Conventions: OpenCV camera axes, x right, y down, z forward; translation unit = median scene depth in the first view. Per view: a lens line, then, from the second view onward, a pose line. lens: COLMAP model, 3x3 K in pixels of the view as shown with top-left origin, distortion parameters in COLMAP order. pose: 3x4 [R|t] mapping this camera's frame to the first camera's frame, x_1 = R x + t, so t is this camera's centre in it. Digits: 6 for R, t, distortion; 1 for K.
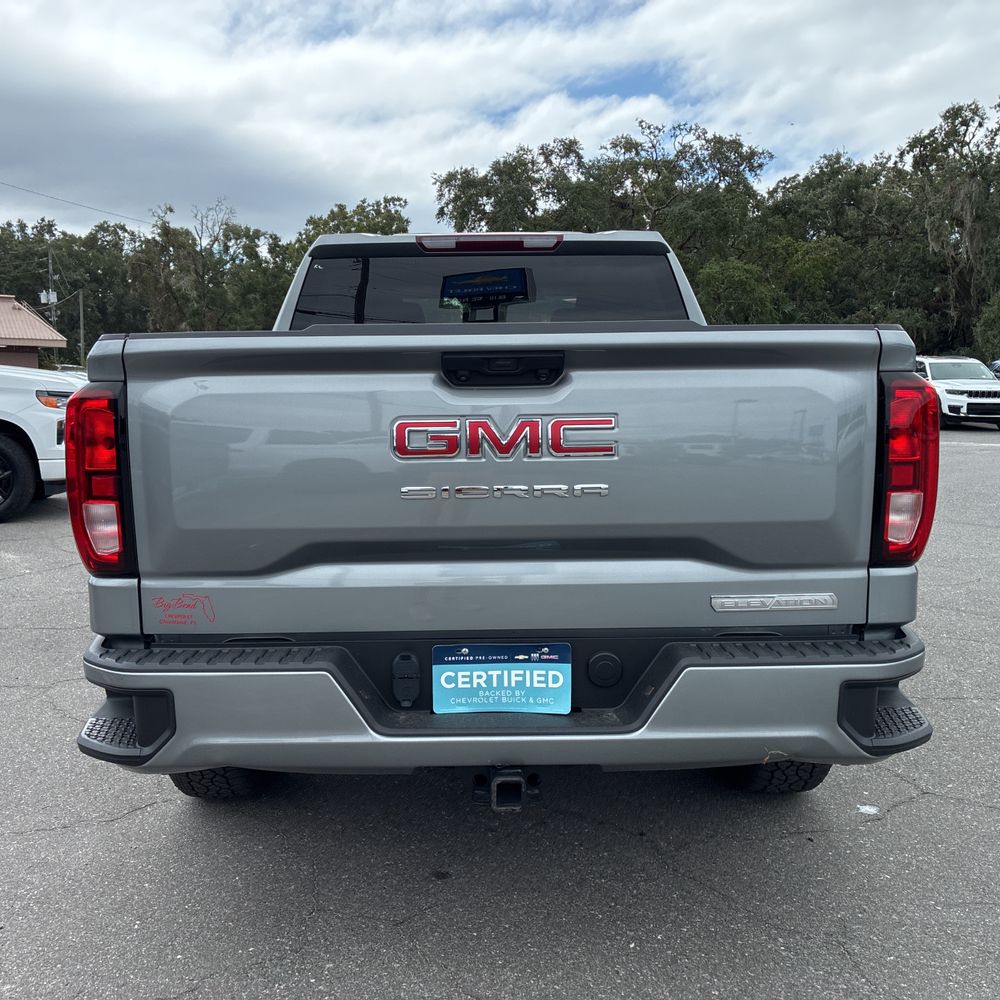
lens RADIAL K [[997.7, 0, 495.9], [0, 997.7, 501.7], [0, 0, 1]] dist [0.042020, 0.001227]
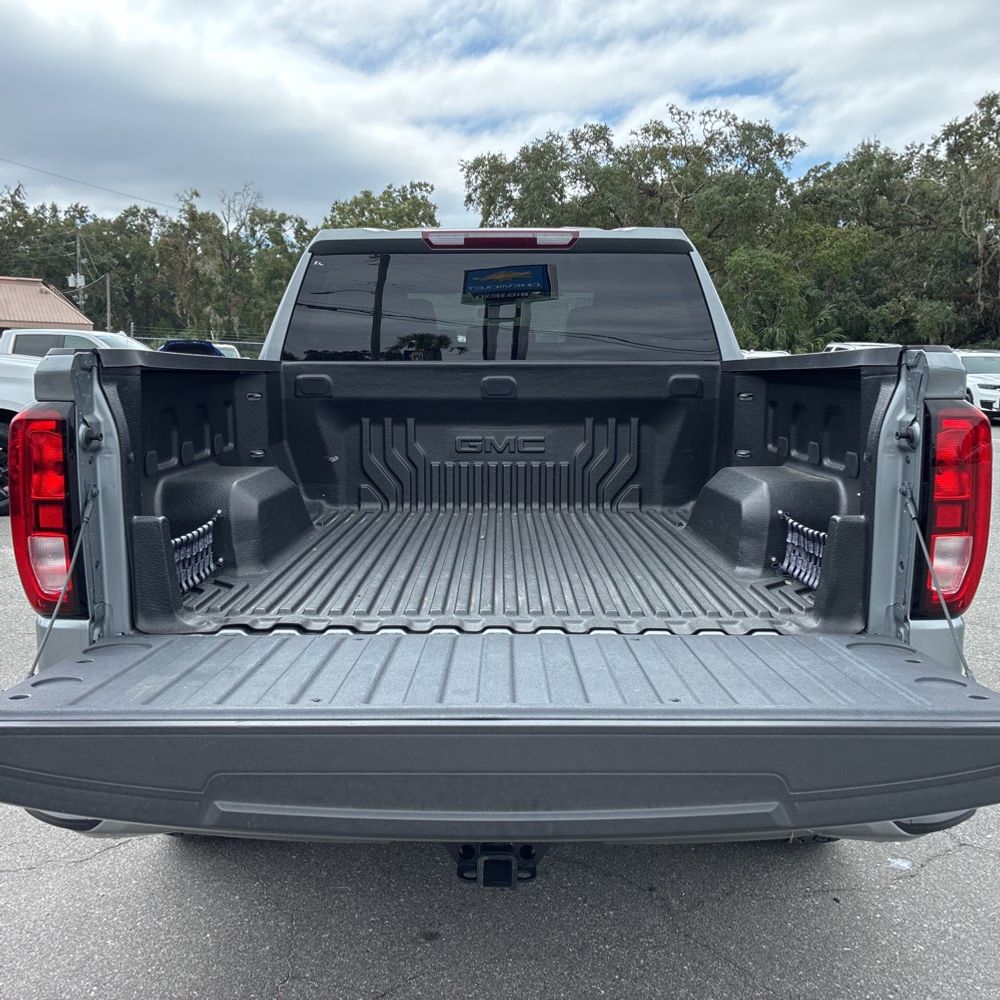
lens RADIAL K [[994.2, 0, 500.0], [0, 994.2, 500.0], [0, 0, 1]] dist [0.058205, -0.040001]
pose [[0.999728, 0.012876, -0.019431, 0.003310], [-0.012647, 0.999850, 0.011863, -0.005688], [0.019580, -0.011614, 0.999741, 0.013774]]
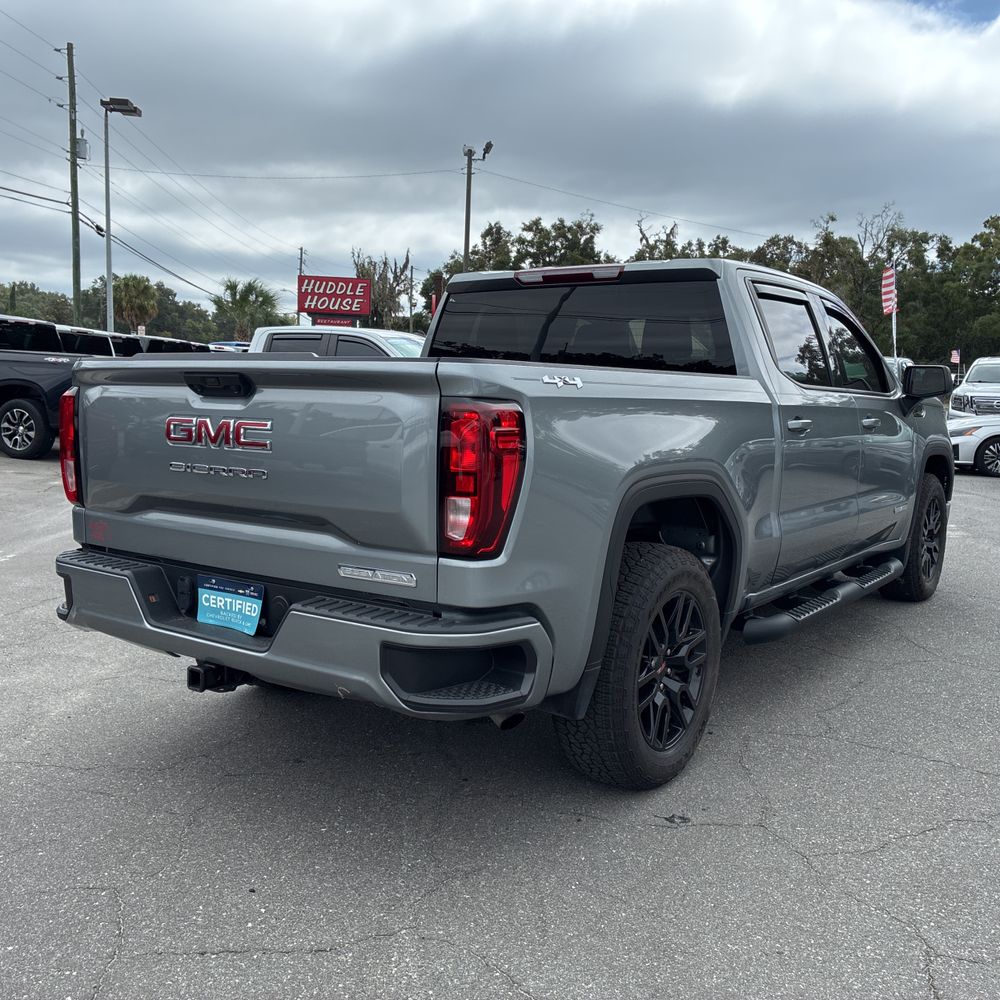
lens RADIAL K [[1036.0, 0, 498.9], [0, 1036.0, 484.7], [0, 0, 1]] dist [0.008214, 0.000195]
pose [[0.808133, 0.081106, -0.583388, 0.140297], [-0.099086, 0.995078, 0.001084, -0.003603], [0.580605, 0.056930, 0.812193, 0.003019]]
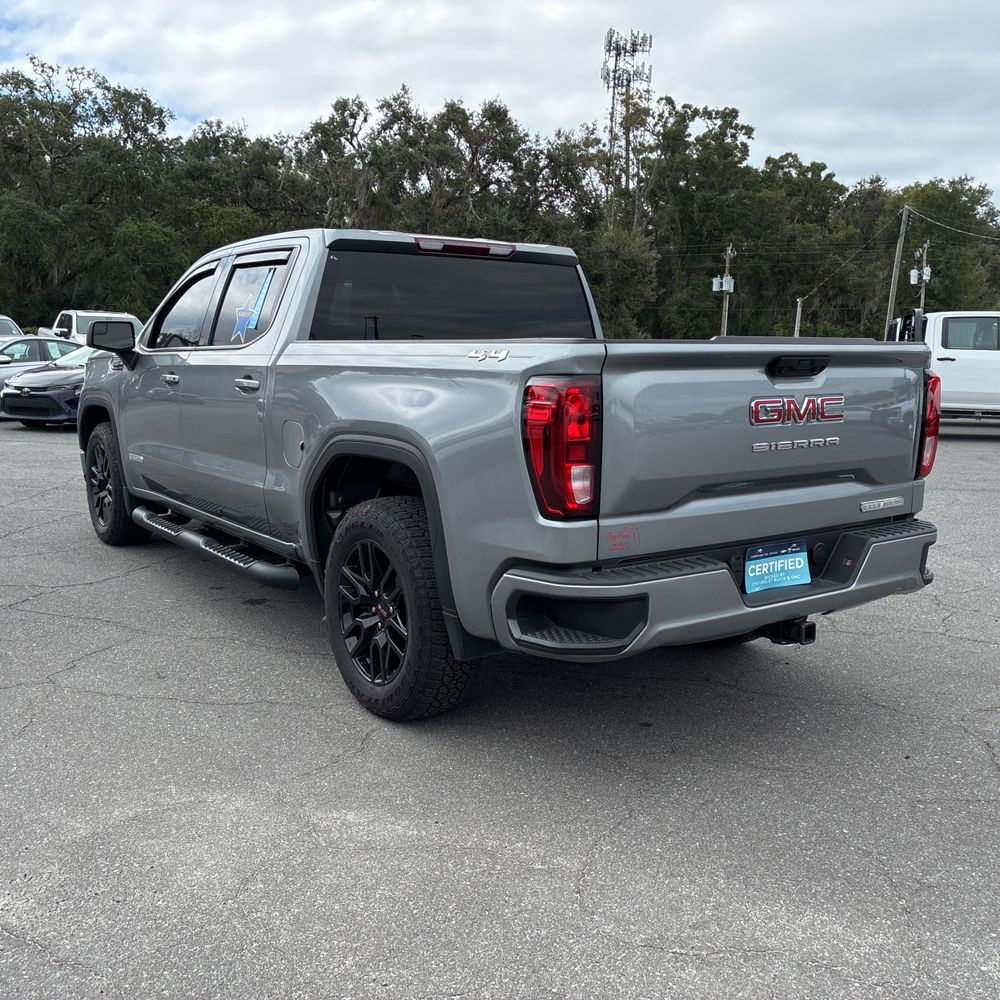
lens RADIAL K [[1005.7, 0, 498.1], [0, 1005.7, 498.5], [0, 0, 1]] dist [0.023770, 0.004480]
pose [[0.825331, -0.067127, 0.560645, -0.148681], [0.049994, 0.997696, 0.045860, -0.002528], [-0.562432, -0.009821, 0.826785, -0.005897]]
